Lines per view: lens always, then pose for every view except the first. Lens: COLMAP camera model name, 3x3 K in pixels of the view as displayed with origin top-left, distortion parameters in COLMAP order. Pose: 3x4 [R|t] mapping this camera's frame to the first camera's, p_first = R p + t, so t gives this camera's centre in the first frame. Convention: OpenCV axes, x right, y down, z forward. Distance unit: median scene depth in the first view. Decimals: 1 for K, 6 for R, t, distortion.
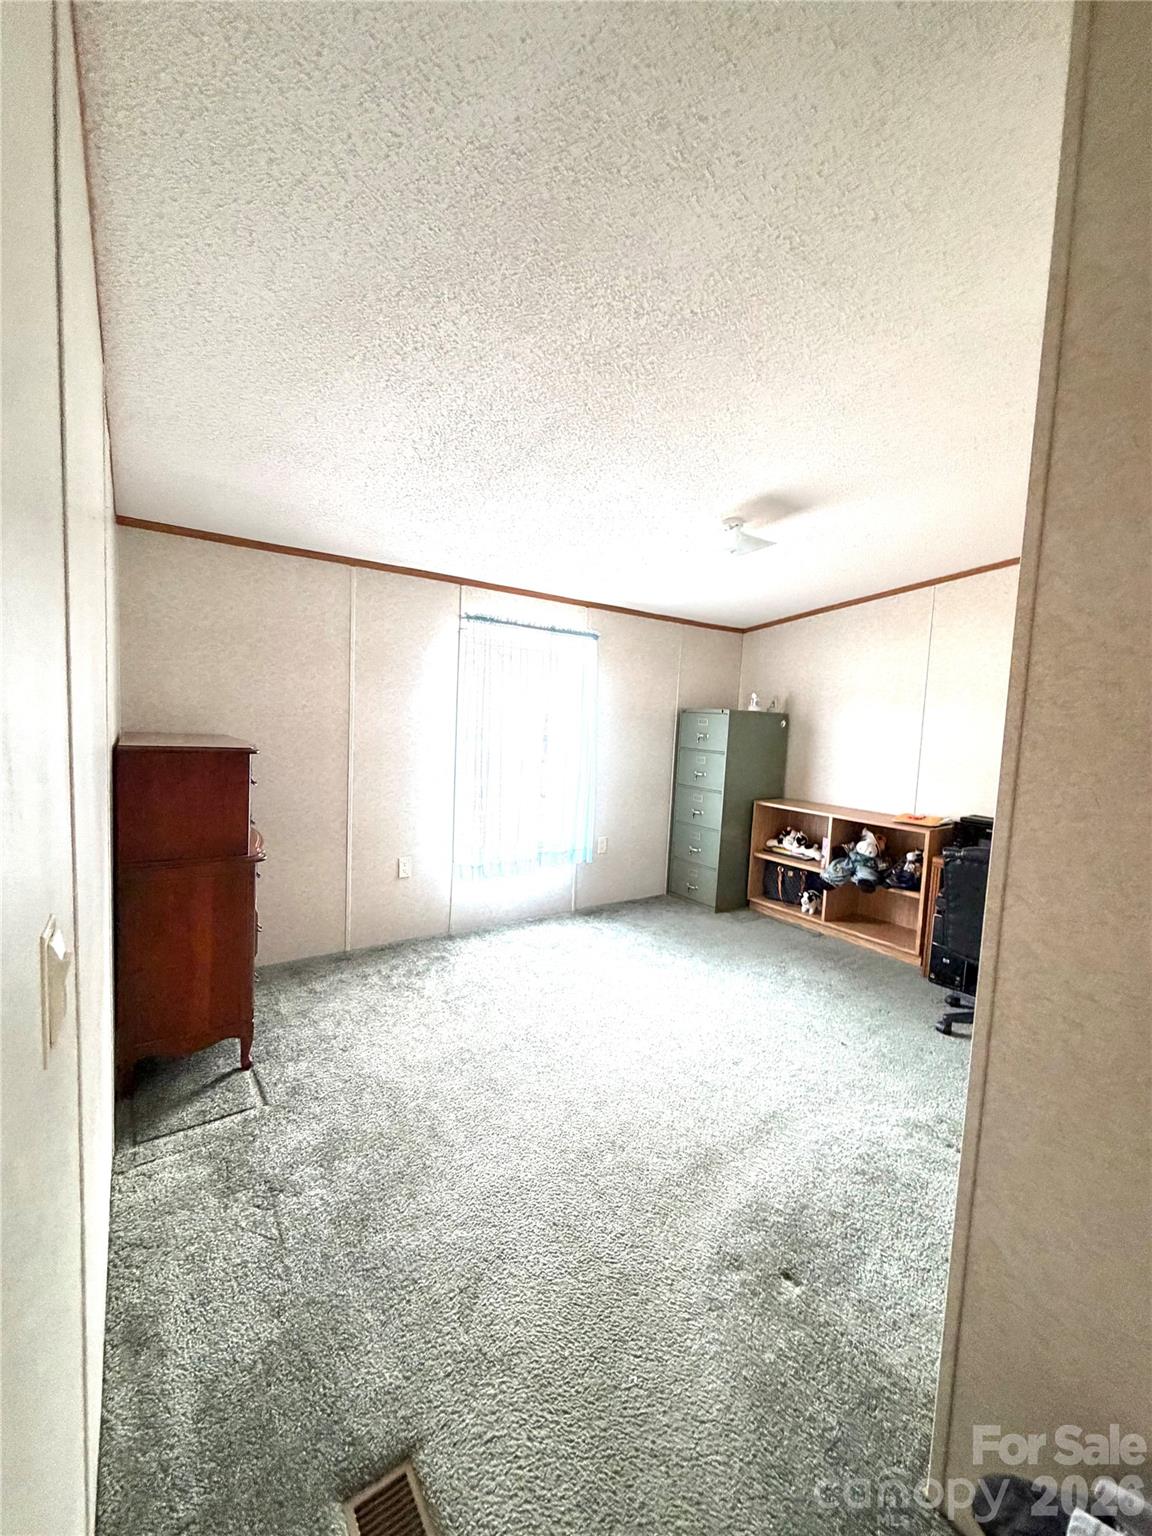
lens RADIAL K [[611.8, 0, 577.3], [0, 611.8, 764.9], [0, 0, 1]] dist [0.000576, -0.000122]
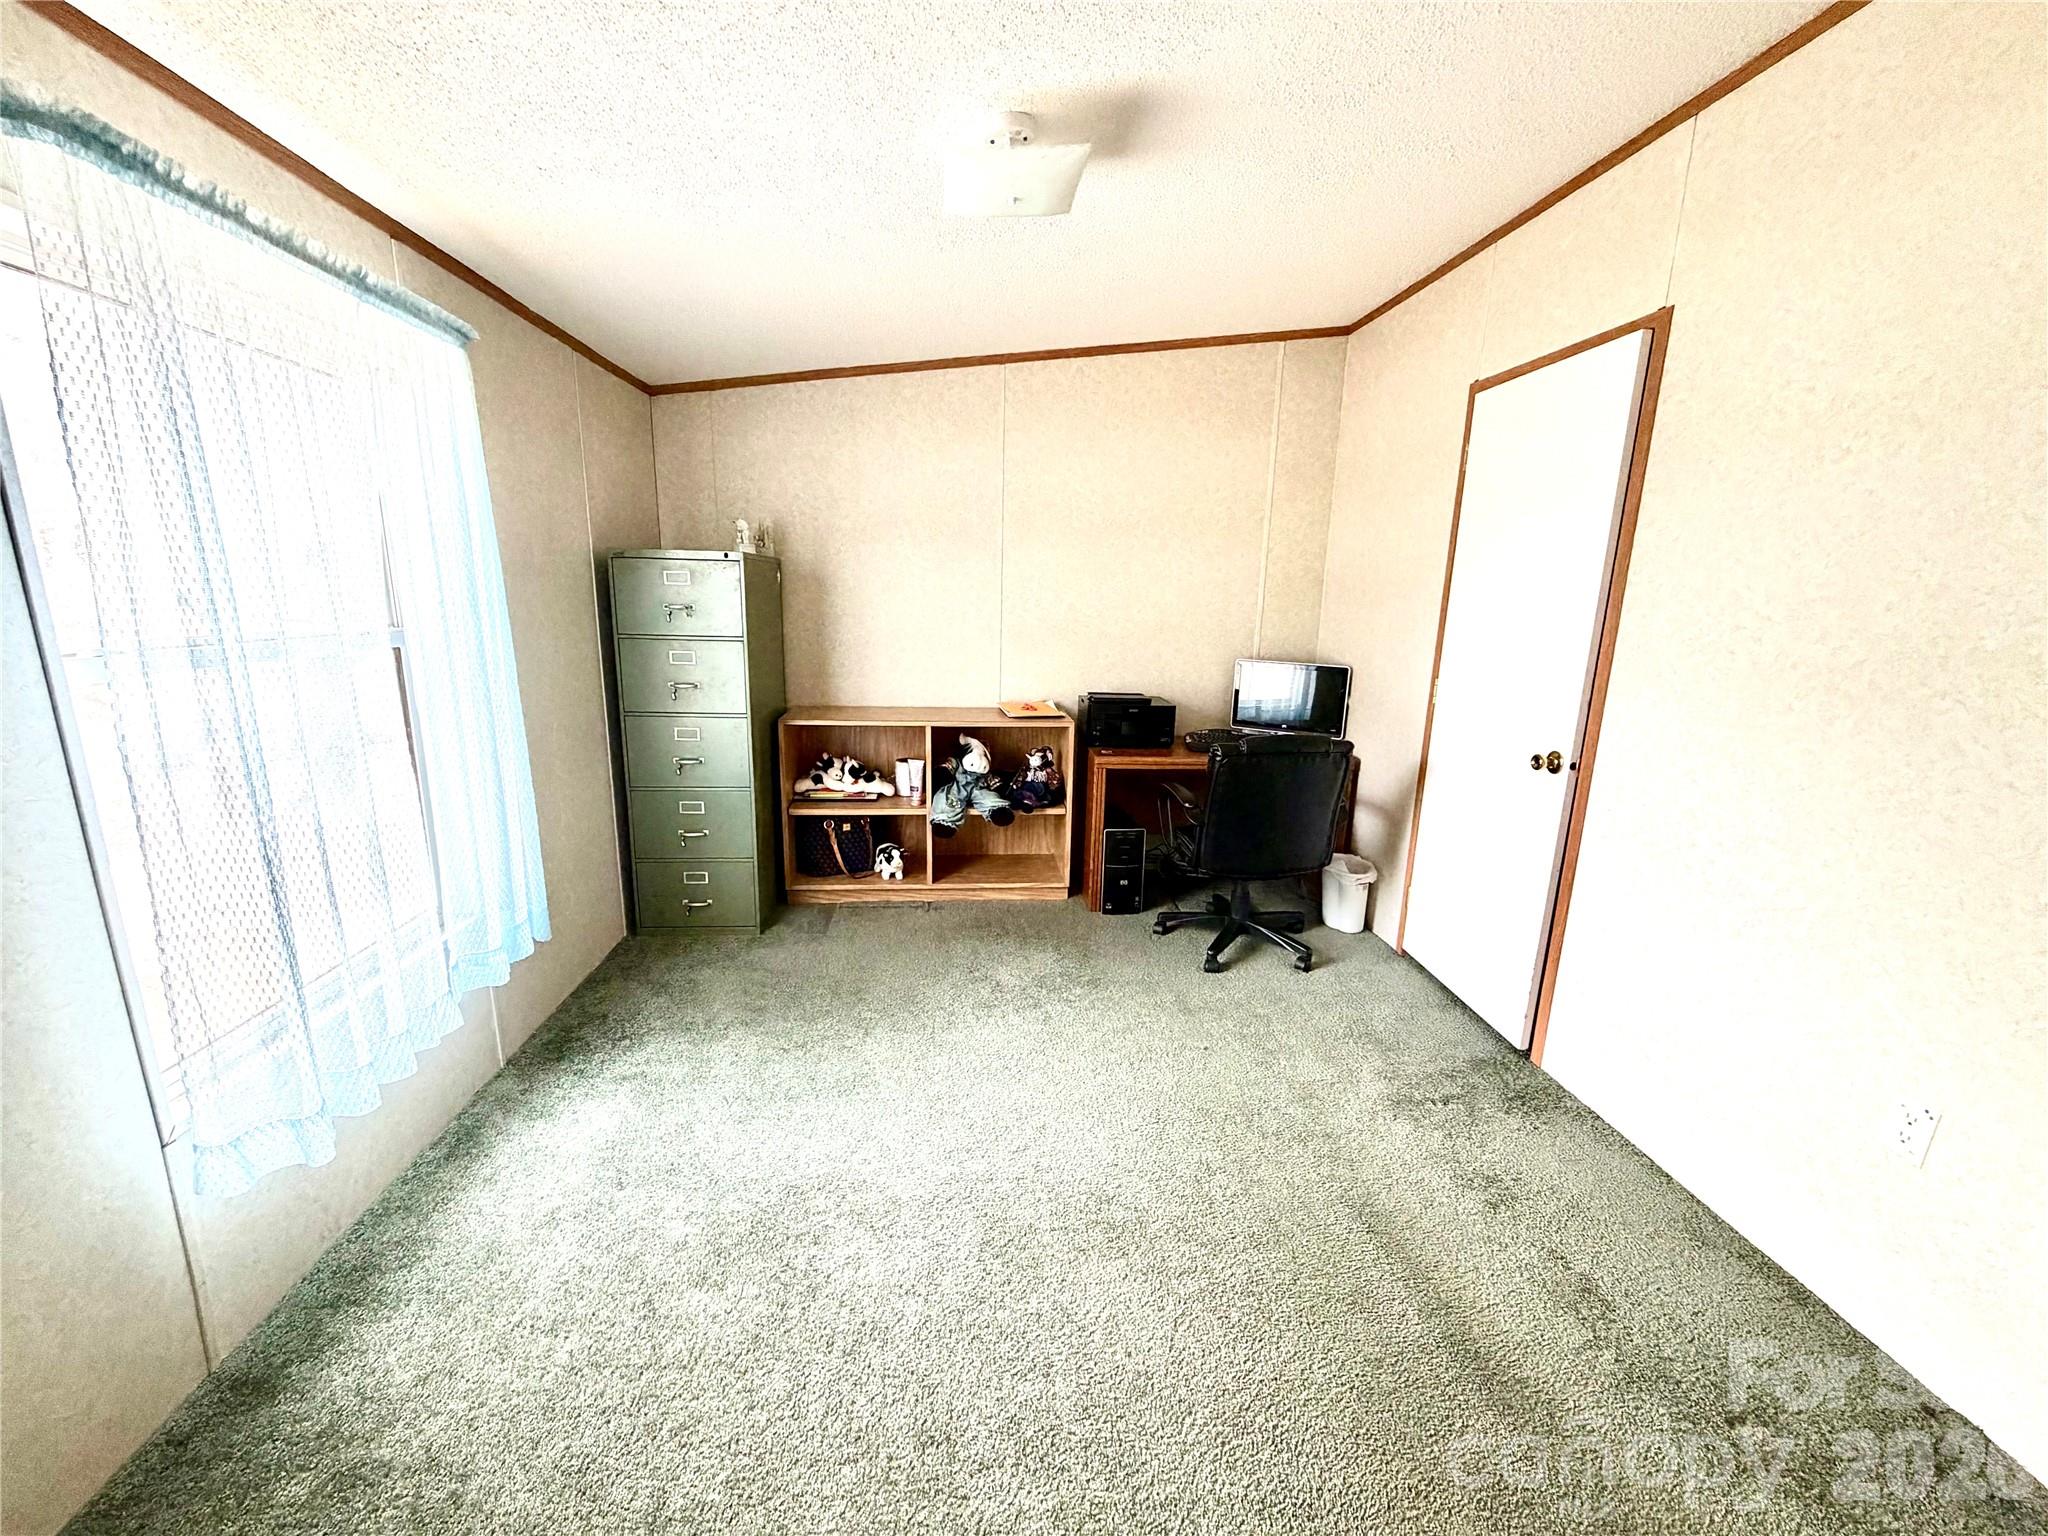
lens RADIAL K [[815.7, 0, 1022.3], [0, 815.7, 772.2], [0, 0, 1]] dist [0.000576, -0.000122]
pose [[0.519050, -0.222398, 0.825304, -0.244462], [0.073345, 0.973584, 0.216228, -0.044145], [-0.851591, -0.051701, 0.521651, 0.466264]]
